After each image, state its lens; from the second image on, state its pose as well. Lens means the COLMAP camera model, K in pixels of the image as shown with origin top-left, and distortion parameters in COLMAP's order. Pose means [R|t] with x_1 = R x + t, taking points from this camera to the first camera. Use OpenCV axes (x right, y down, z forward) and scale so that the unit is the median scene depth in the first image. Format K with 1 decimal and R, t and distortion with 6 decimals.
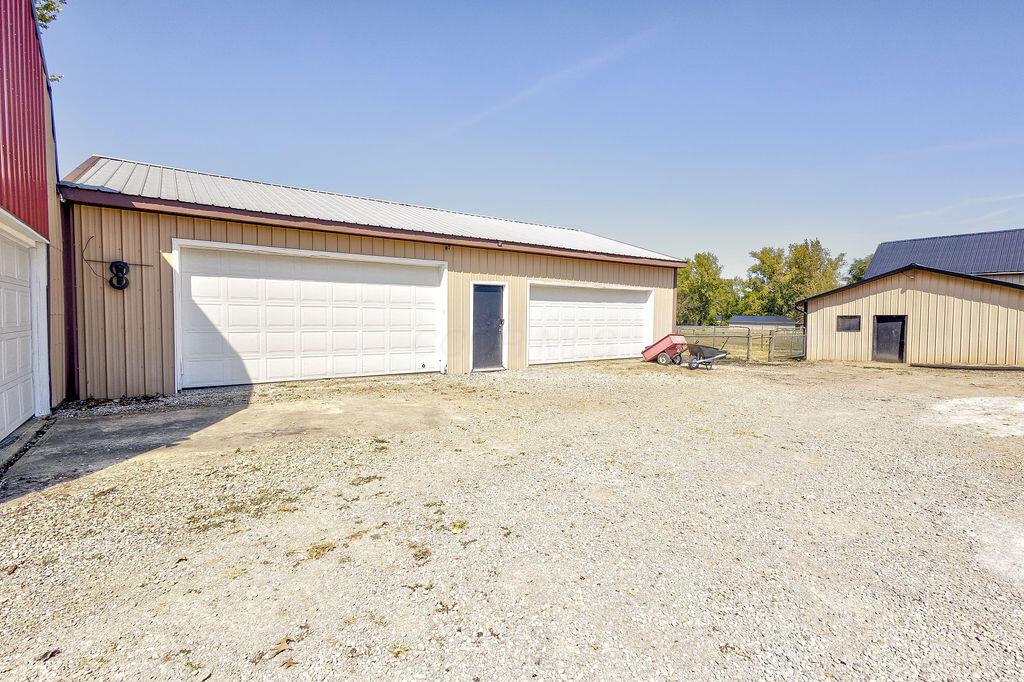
lens RADIAL K [[462.3, 0, 512.0], [0, 462.3, 341.0], [0, 0, 1]] dist [0.002197, 0.000001]
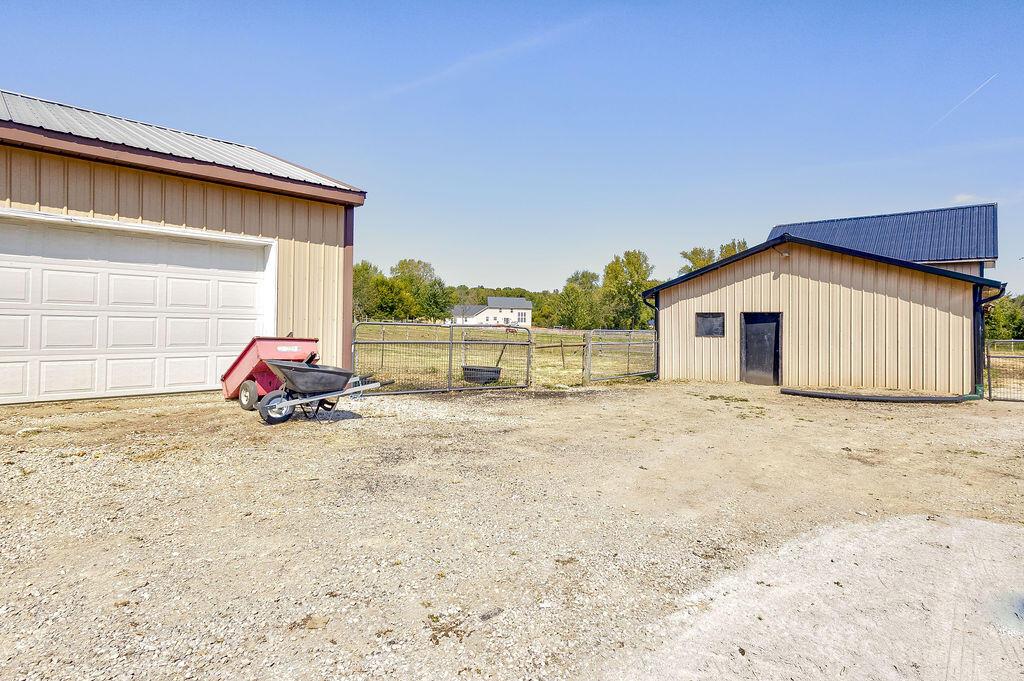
lens RADIAL K [[504.3, 0, 554.3], [0, 504.3, 321.4], [0, 0, 1]] dist [0.003018, 0.000684]
pose [[0.980197, 0.015965, 0.197382, 0.372548], [-0.006431, 0.998785, -0.048850, -0.006079], [-0.197923, 0.046614, 0.979109, 0.343187]]
